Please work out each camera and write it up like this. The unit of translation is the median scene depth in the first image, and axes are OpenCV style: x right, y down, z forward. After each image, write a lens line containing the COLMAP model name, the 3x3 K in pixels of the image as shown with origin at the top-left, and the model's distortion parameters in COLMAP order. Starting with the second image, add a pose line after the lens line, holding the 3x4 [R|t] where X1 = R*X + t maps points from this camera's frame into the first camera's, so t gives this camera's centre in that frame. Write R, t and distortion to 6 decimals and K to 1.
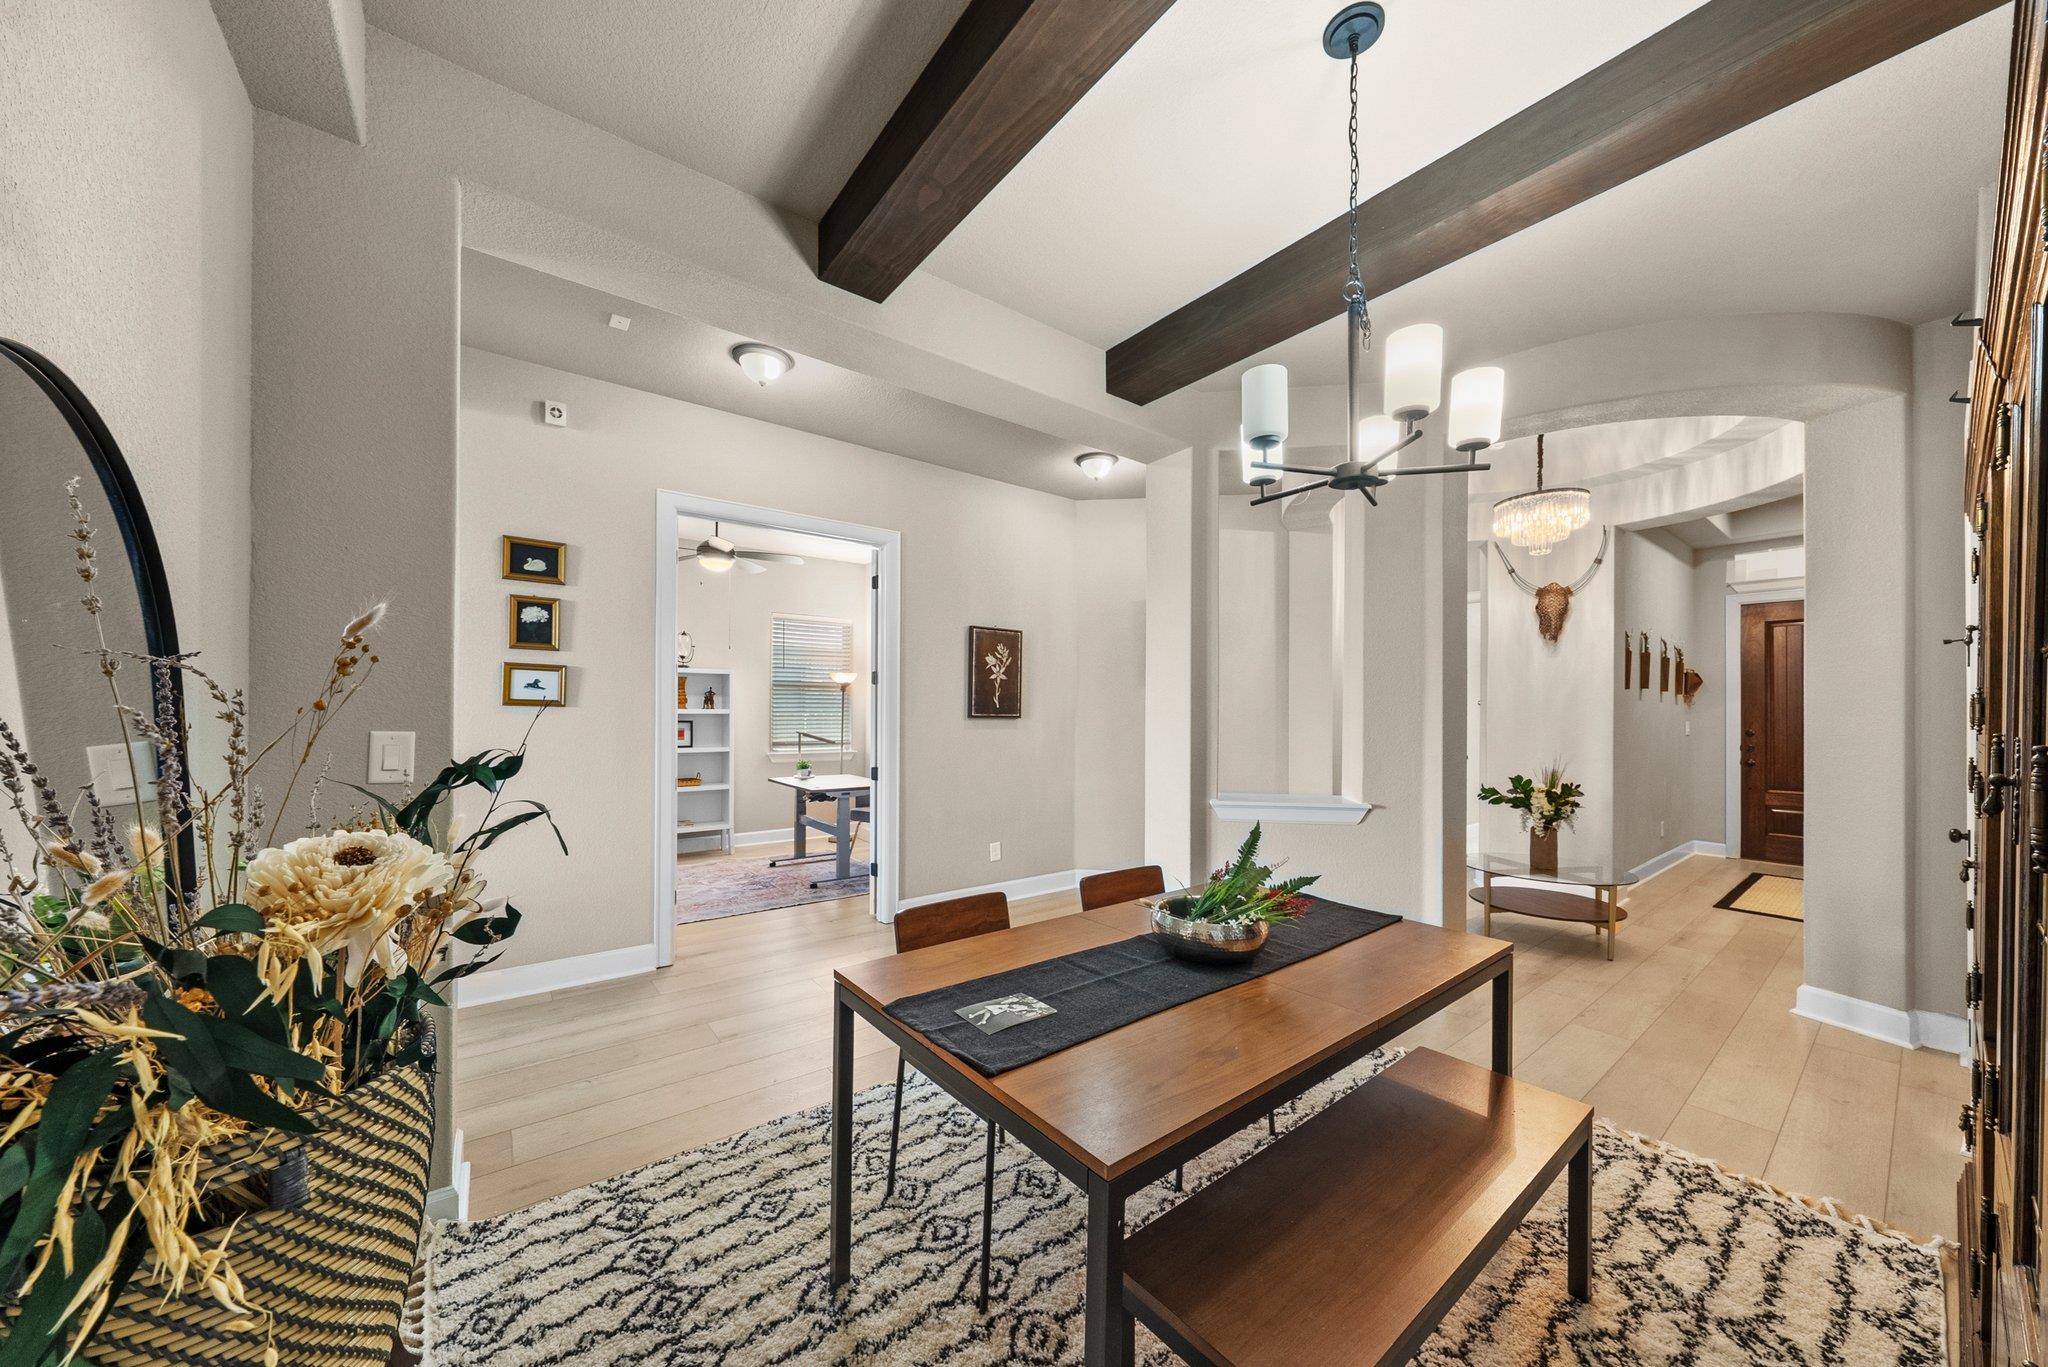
lens RADIAL K [[706.9, 0, 1025.1], [0, 706.9, 712.1], [0, 0, 1]] dist [-0.000025, -0.000049]
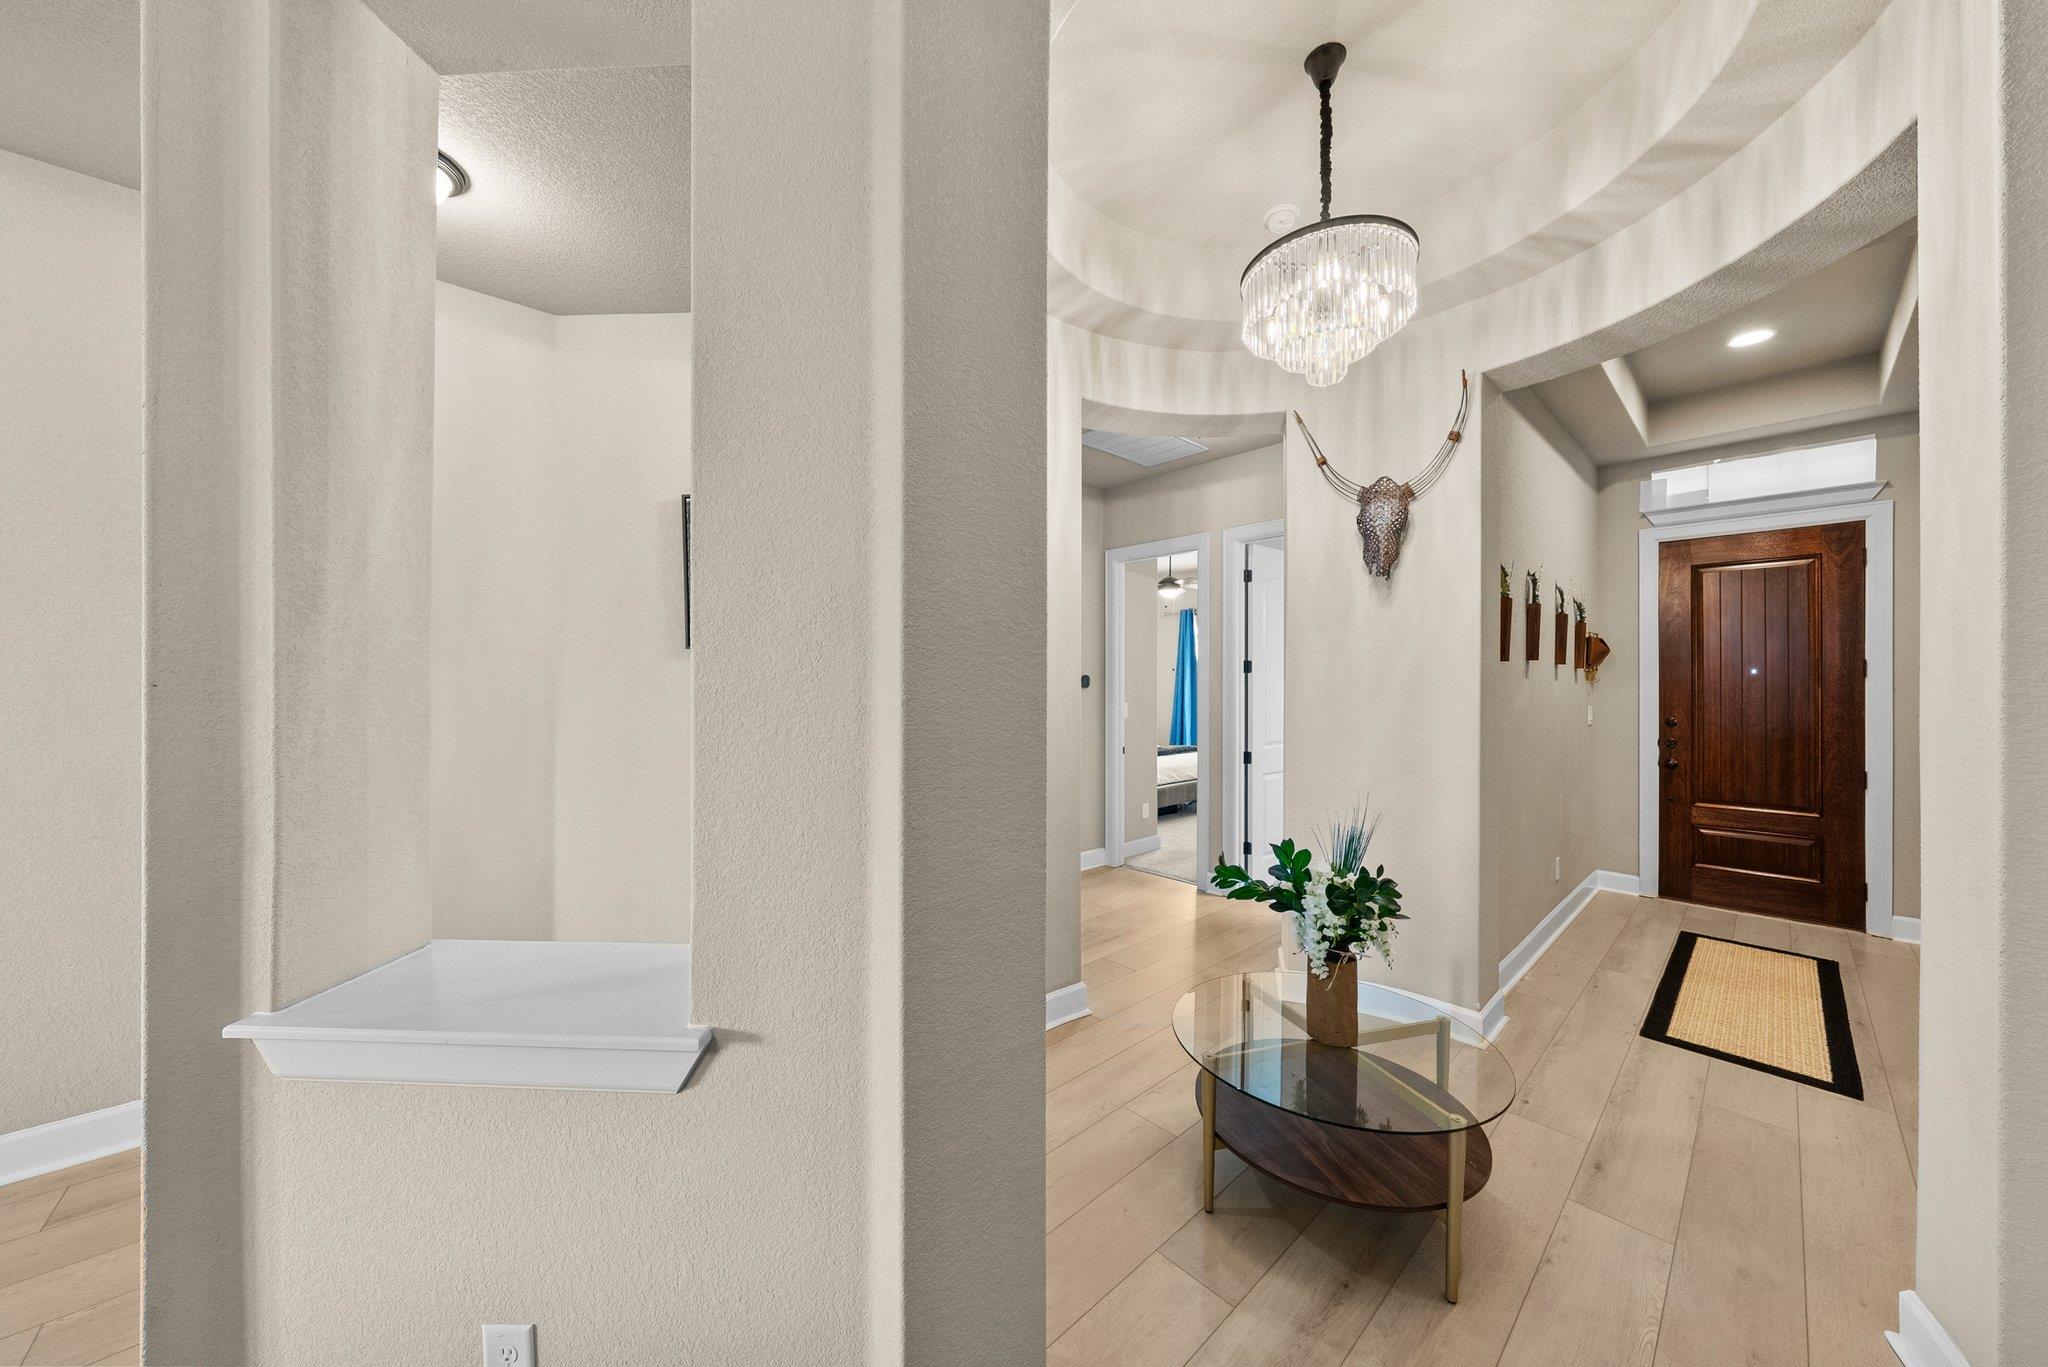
lens RADIAL K [[709.5, 0, 1022.3], [0, 709.5, 676.2], [0, 0, 1]] dist [-0.000354, -0.000010]
pose [[0.995870, 0.001542, 0.090774, 0.396606], [-0.001411, 0.999998, -0.001513, -0.019287], [-0.090776, 0.001379, 0.995870, 0.445504]]
